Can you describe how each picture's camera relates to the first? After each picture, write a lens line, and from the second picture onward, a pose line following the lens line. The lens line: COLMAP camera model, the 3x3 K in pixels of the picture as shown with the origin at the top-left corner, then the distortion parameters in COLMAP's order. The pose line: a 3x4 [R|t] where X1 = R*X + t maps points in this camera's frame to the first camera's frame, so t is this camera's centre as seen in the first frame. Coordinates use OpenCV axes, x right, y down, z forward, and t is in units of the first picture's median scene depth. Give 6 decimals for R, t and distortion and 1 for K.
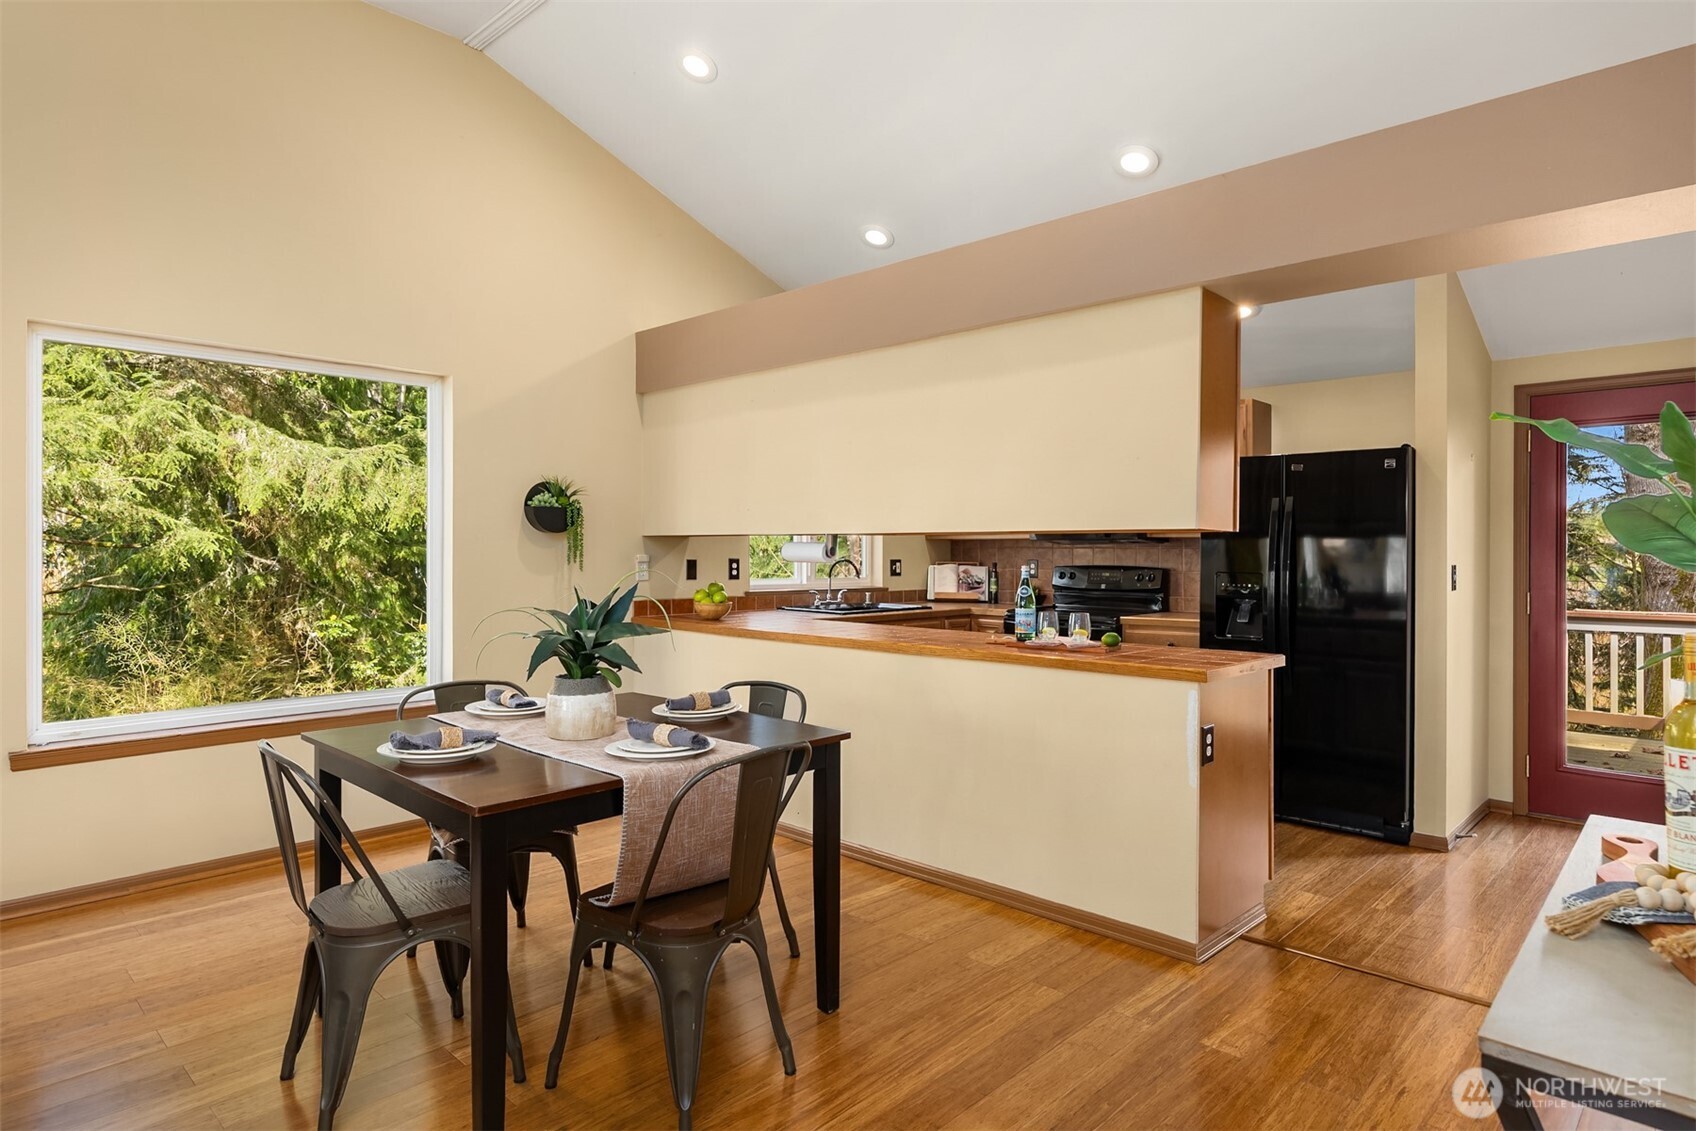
lens RADIAL K [[937.2, 0, 834.2], [0, 937.2, 548.7], [0, 0, 1]] dist [0.003734, -0.000376]
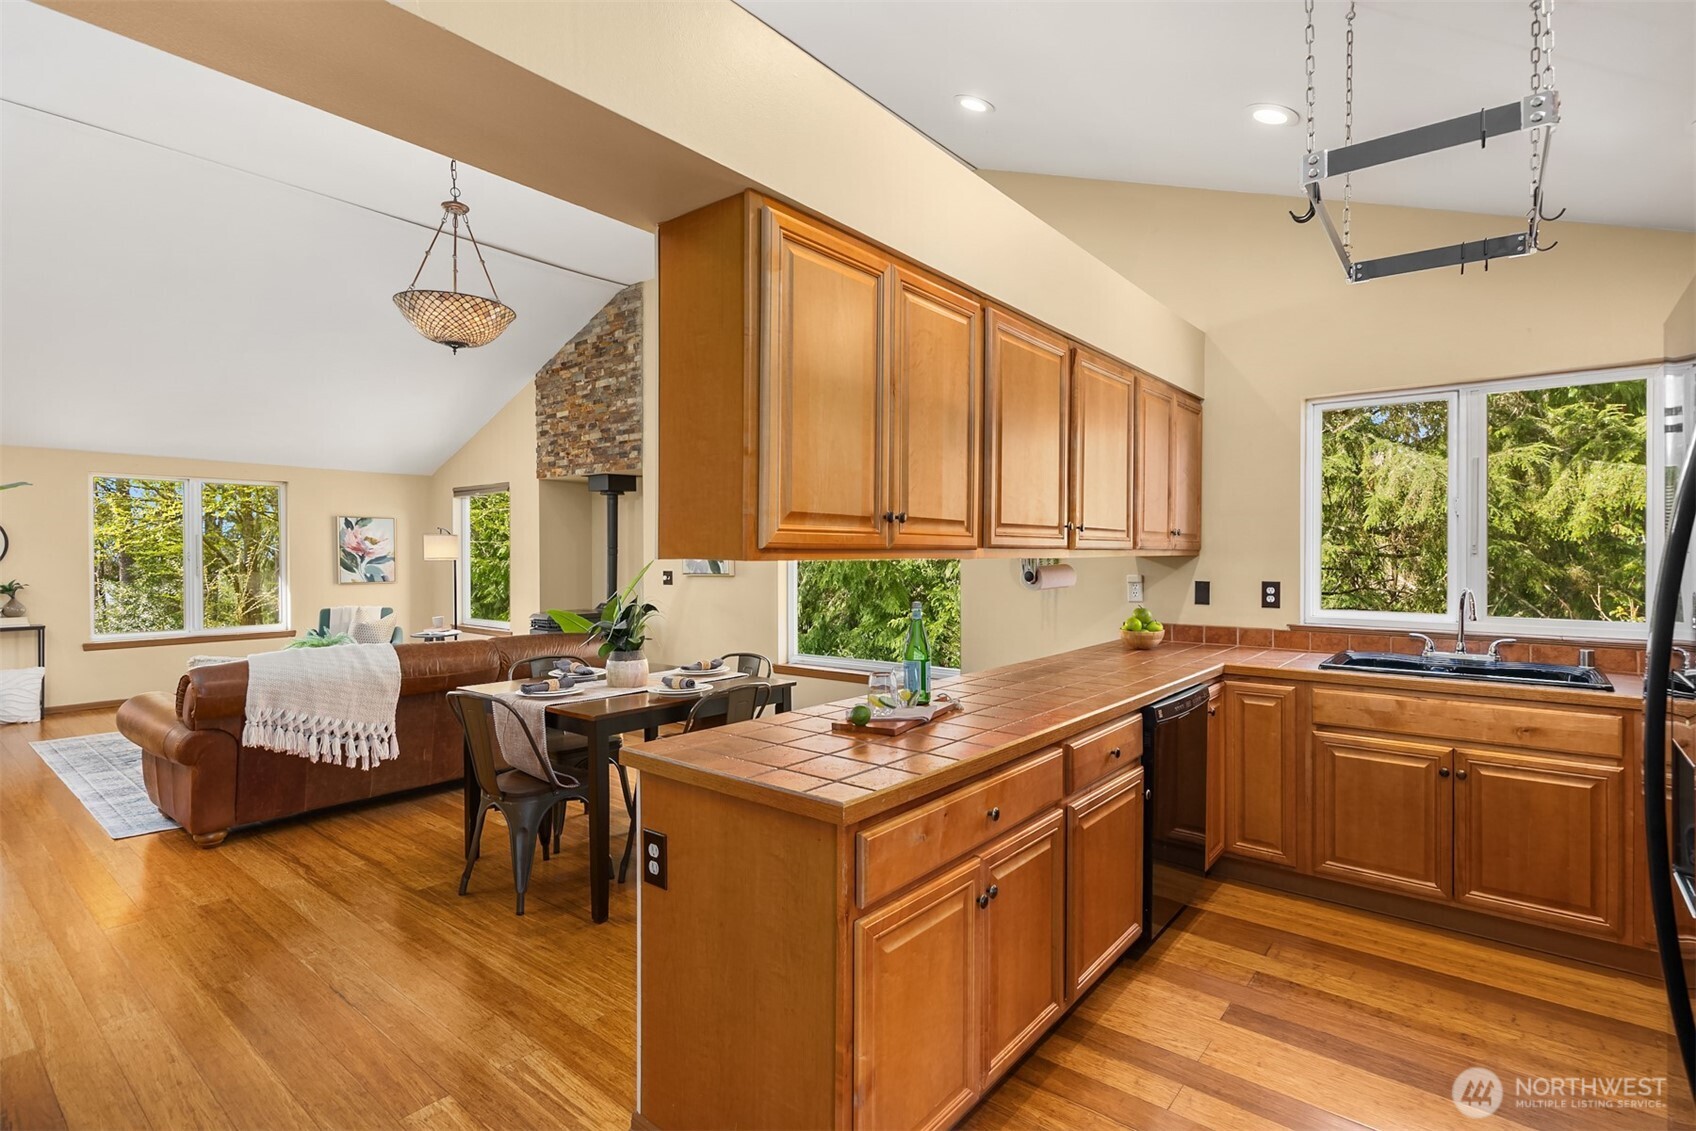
lens RADIAL K [[818.4, 0, 845.7], [0, 818.4, 556.1], [0, 0, 1]] dist [0.005714, -0.000162]
pose [[0.086511, -0.002072, -0.996249, 0.554651], [0.004430, 0.999989, -0.001695, -0.011565], [0.996241, -0.004267, 0.086519, 0.583696]]
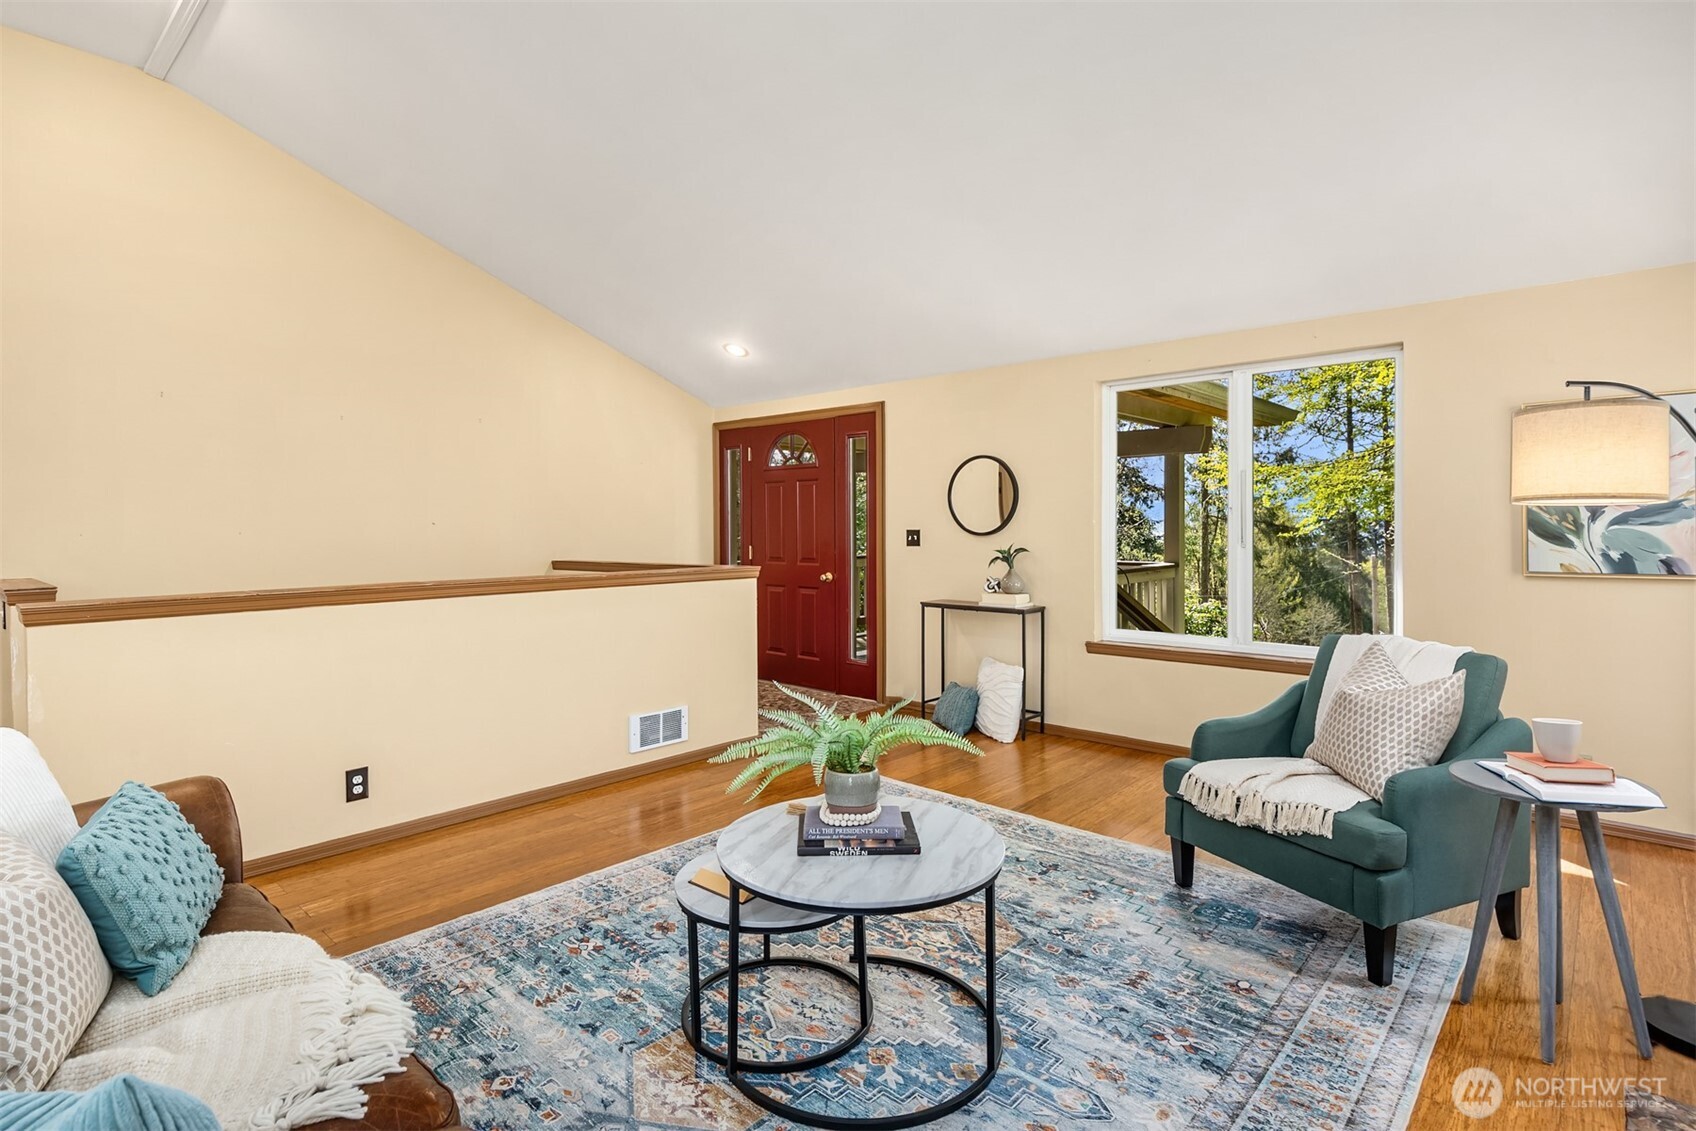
lens RADIAL K [[850.0, 0, 811.3], [0, 850.0, 518.3], [0, 0, 1]] dist [0.000429, 0.002498]
pose [[-0.999810, -0.000324, -0.019473, -0.542831], [-0.000131, 0.999950, -0.009952, -0.002203], [0.019476, -0.009948, -0.999761, 0.394406]]
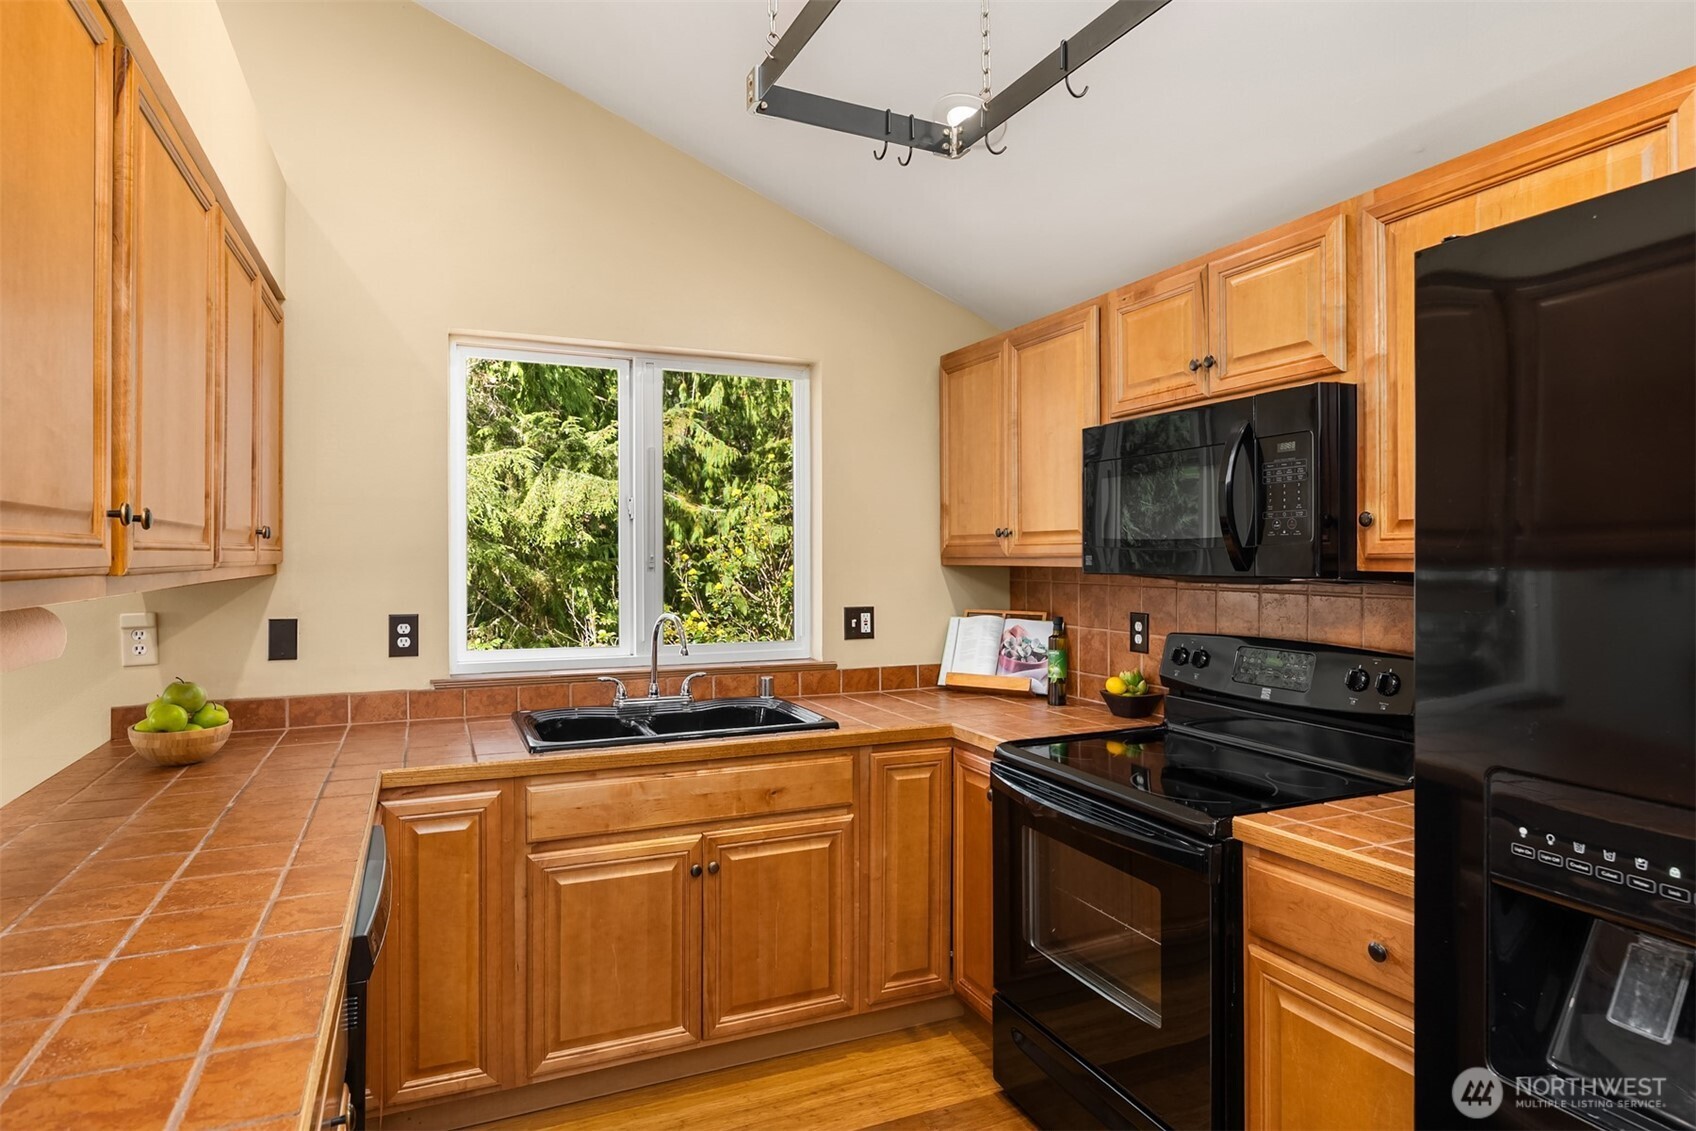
lens RADIAL K [[937.2, 0, 841.8], [0, 937.2, 562.0], [0, 0, 1]] dist [0.003734, -0.000376]
pose [[0.927244, -0.001439, -0.374455, 0.294147], [0.004928, 0.999953, 0.008360, -0.020307], [0.374425, -0.009597, 0.927207, 0.629508]]
